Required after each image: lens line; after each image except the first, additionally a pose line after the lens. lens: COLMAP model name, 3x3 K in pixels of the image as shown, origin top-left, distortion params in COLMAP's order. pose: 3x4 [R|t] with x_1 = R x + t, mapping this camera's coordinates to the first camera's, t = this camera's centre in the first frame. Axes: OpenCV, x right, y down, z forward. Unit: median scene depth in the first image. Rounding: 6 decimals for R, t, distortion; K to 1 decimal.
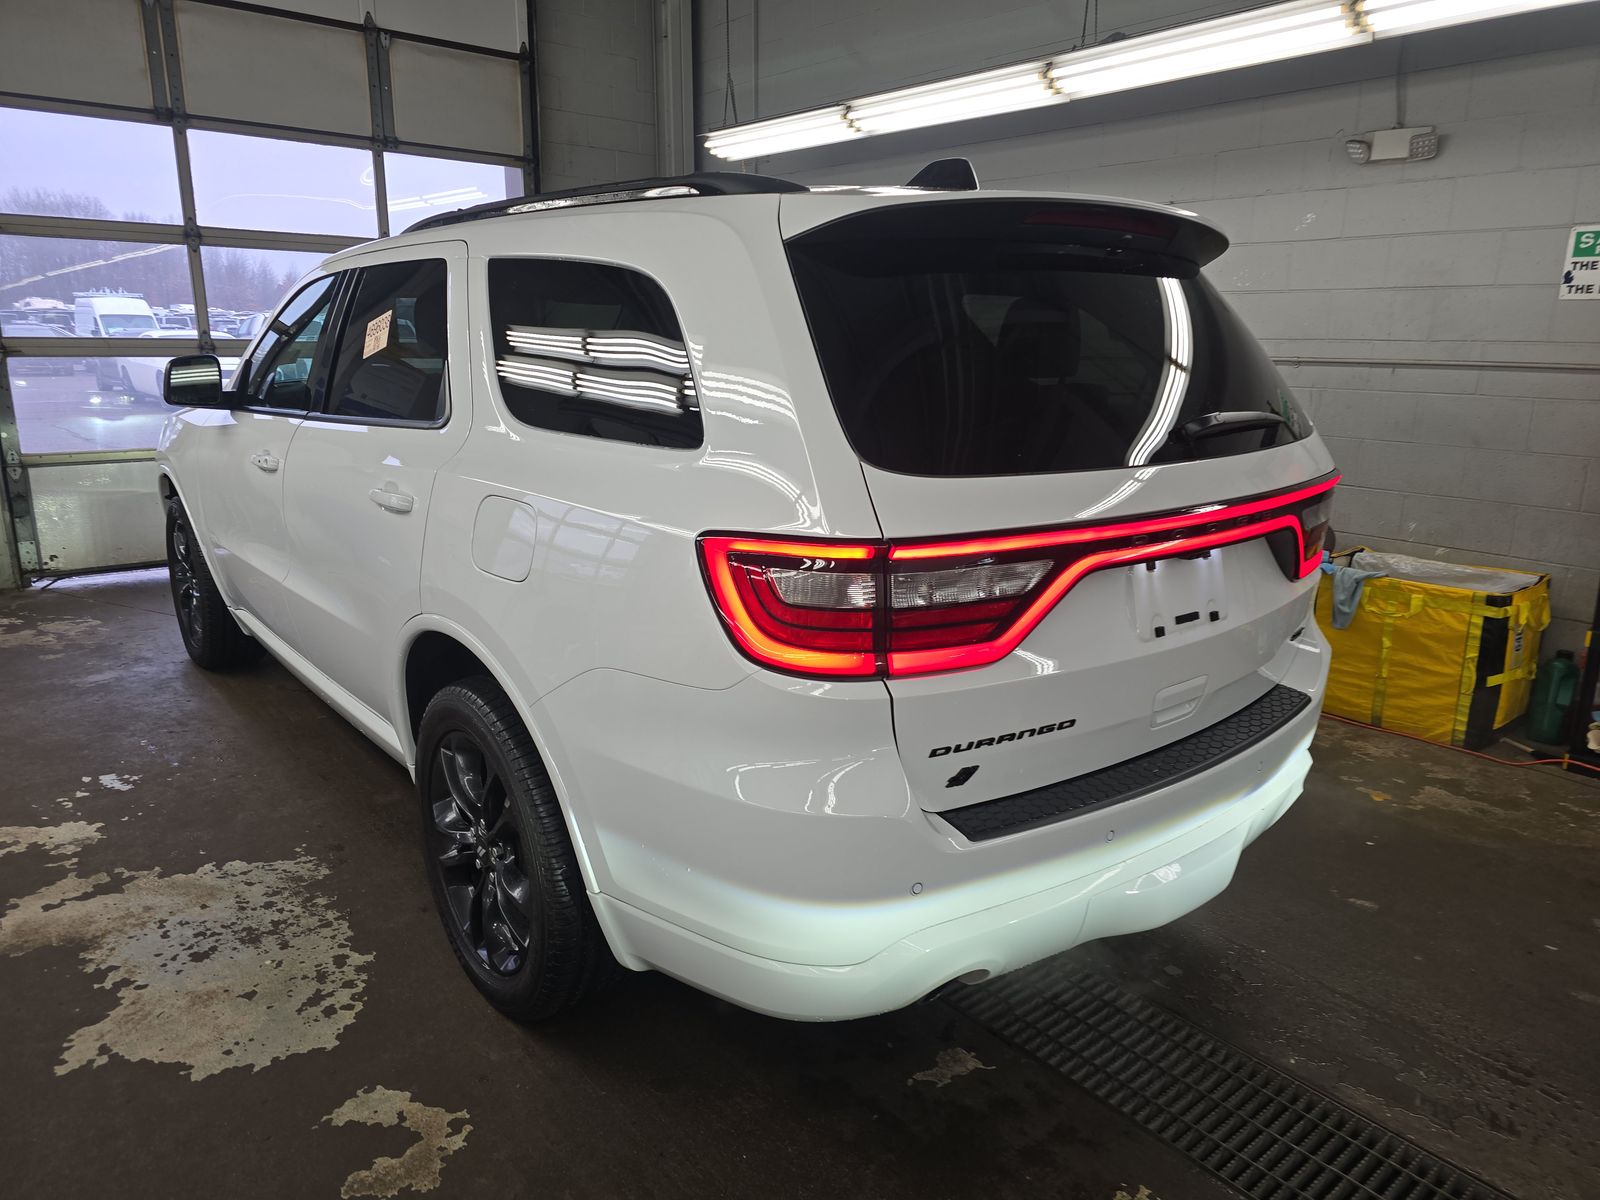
lens RADIAL K [[1060.7, 0, 805.1], [0, 1060.7, 591.0], [0, 0, 1]] dist [0.049814, -0.042962]
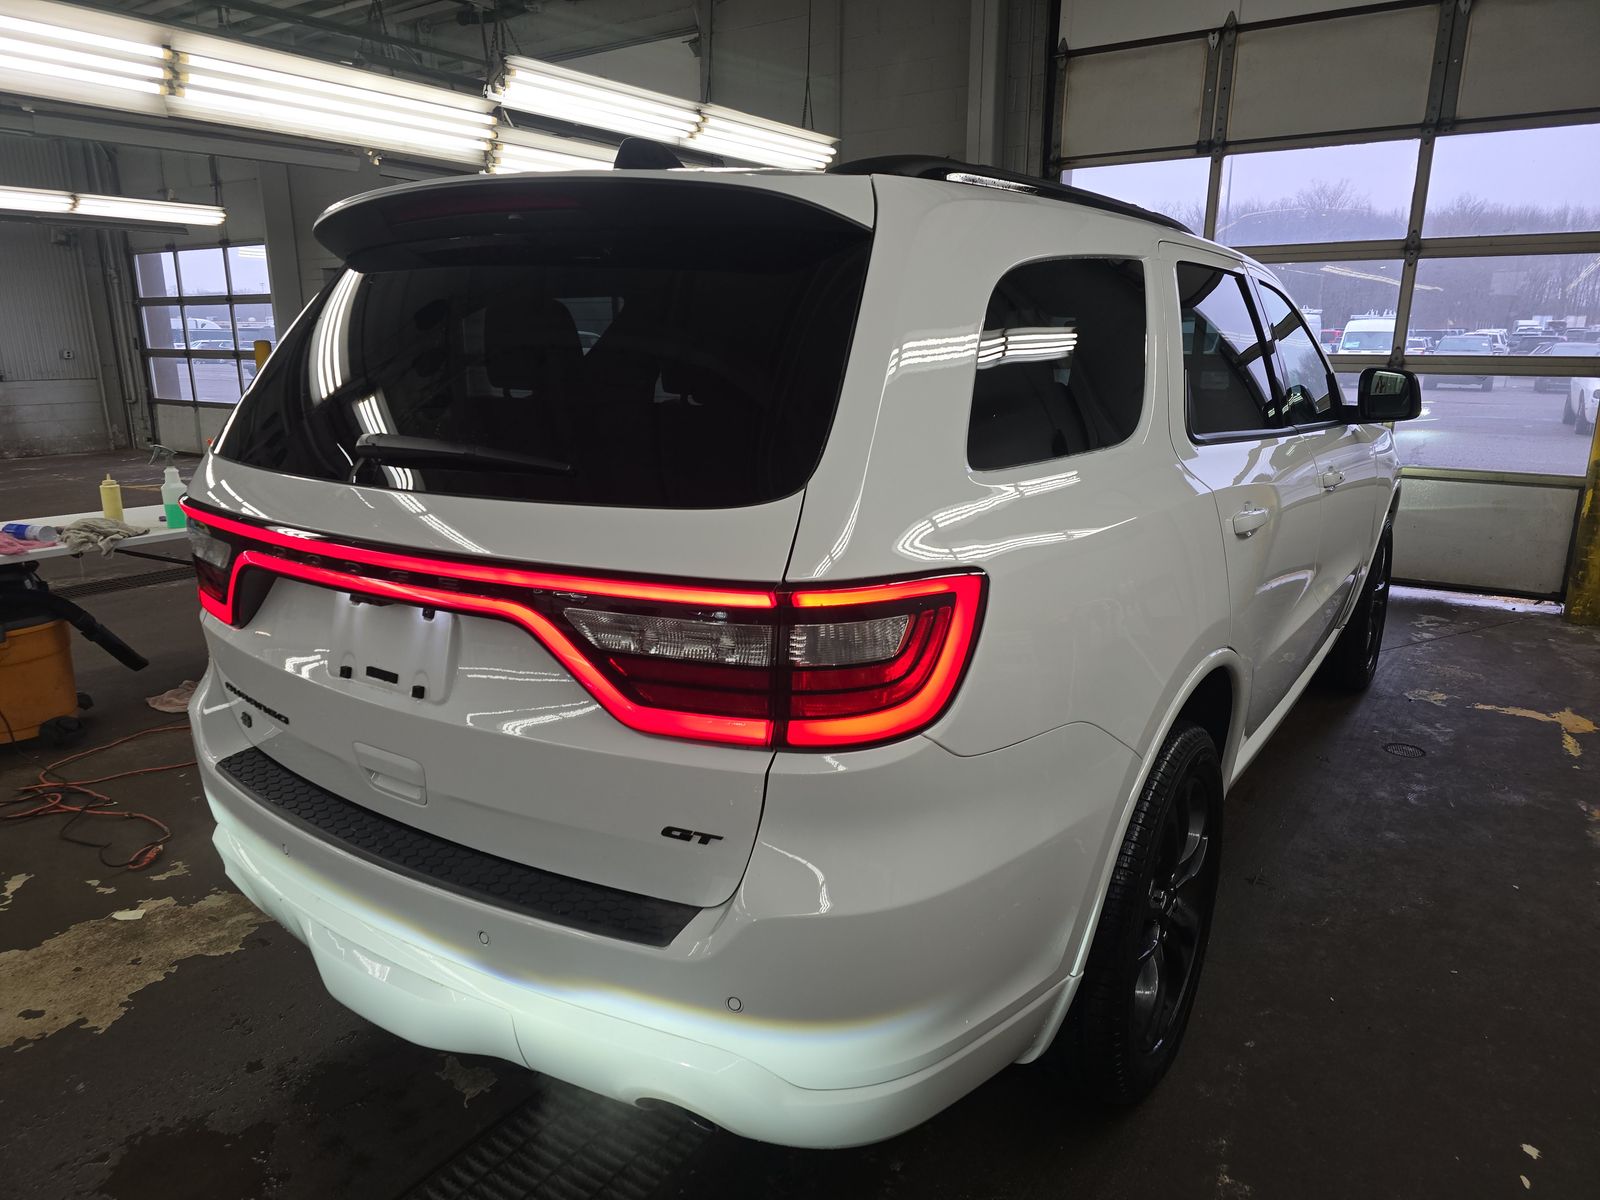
lens RADIAL K [[1060.7, 0, 799.0], [0, 1060.7, 612.9], [0, 0, 1]] dist [0.049814, -0.042962]
pose [[0.300611, 0.225596, -0.926682, 1.166884], [-0.223513, 0.961228, 0.161500, -0.218905], [0.927187, 0.158577, 0.339379, 0.969230]]
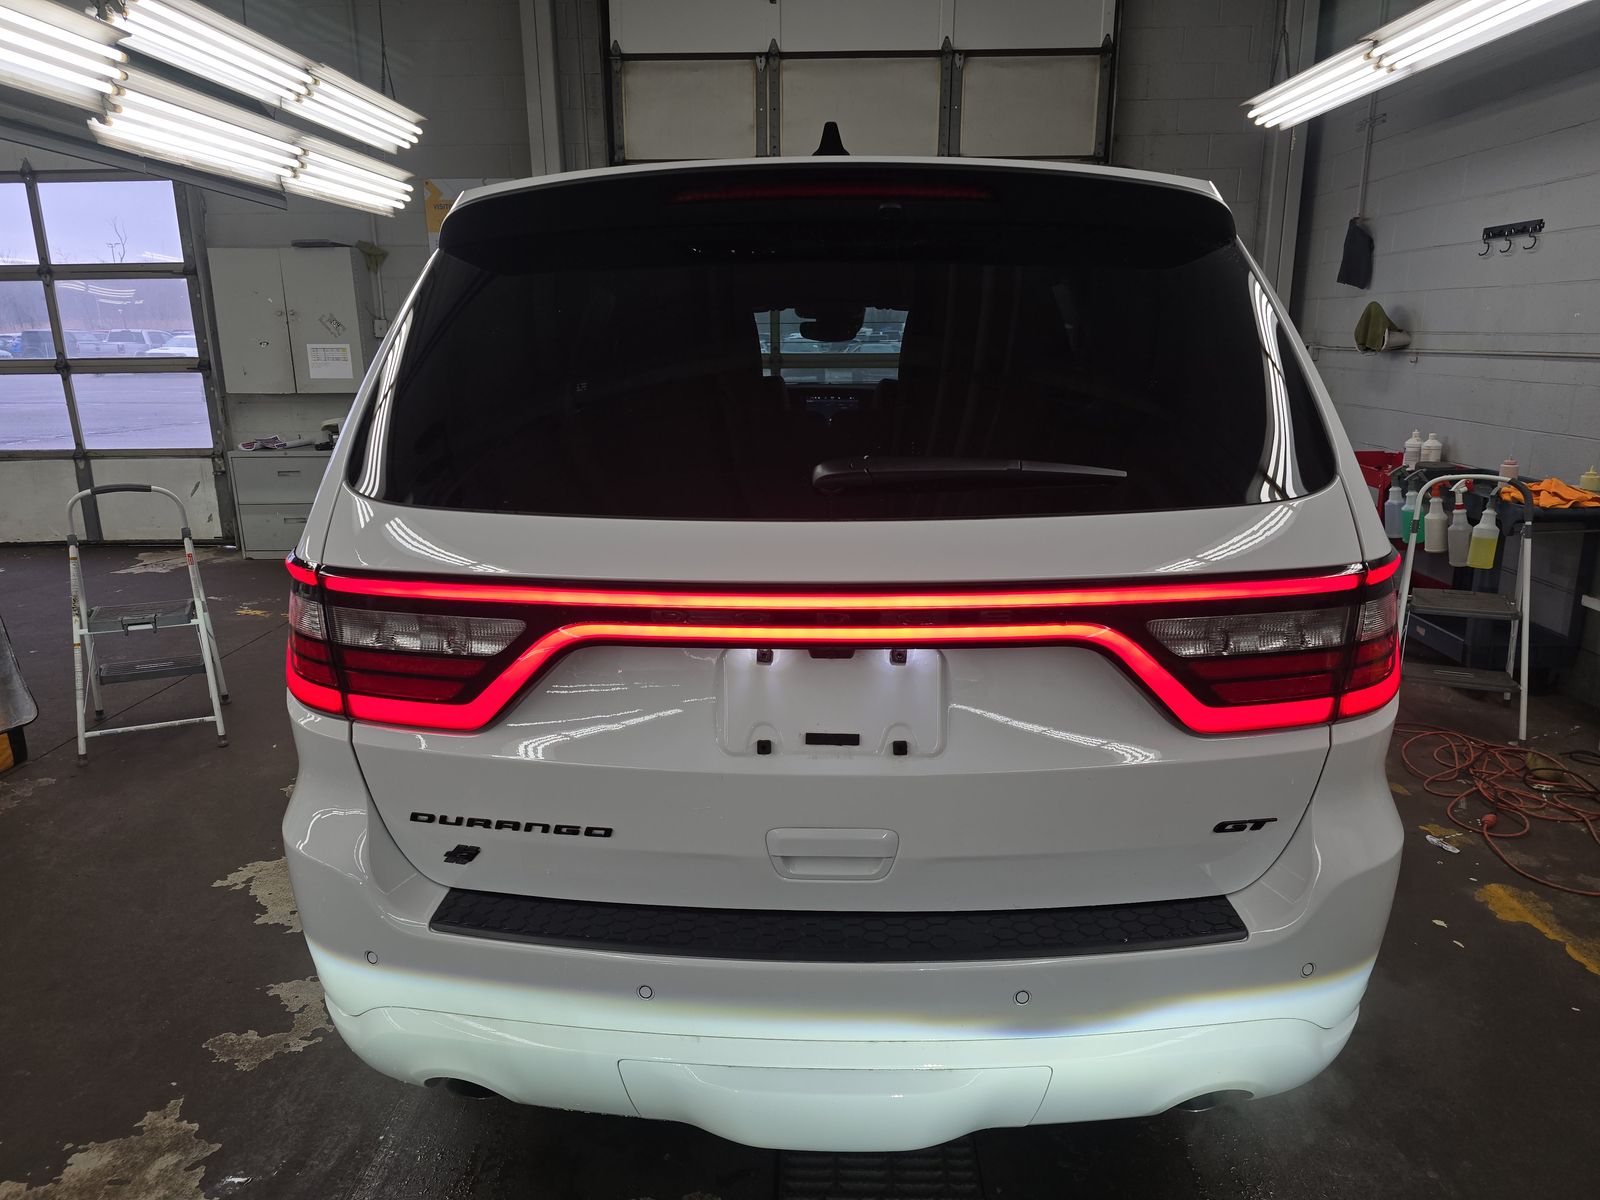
lens RADIAL K [[1060.7, 0, 801.0], [0, 1060.7, 599.6], [0, 0, 1]] dist [0.049814, -0.042962]
pose [[0.760319, 0.141106, -0.634038, 0.741935], [-0.140453, 0.988741, 0.051618, -0.095157], [0.634183, 0.049807, 0.771577, 0.423089]]
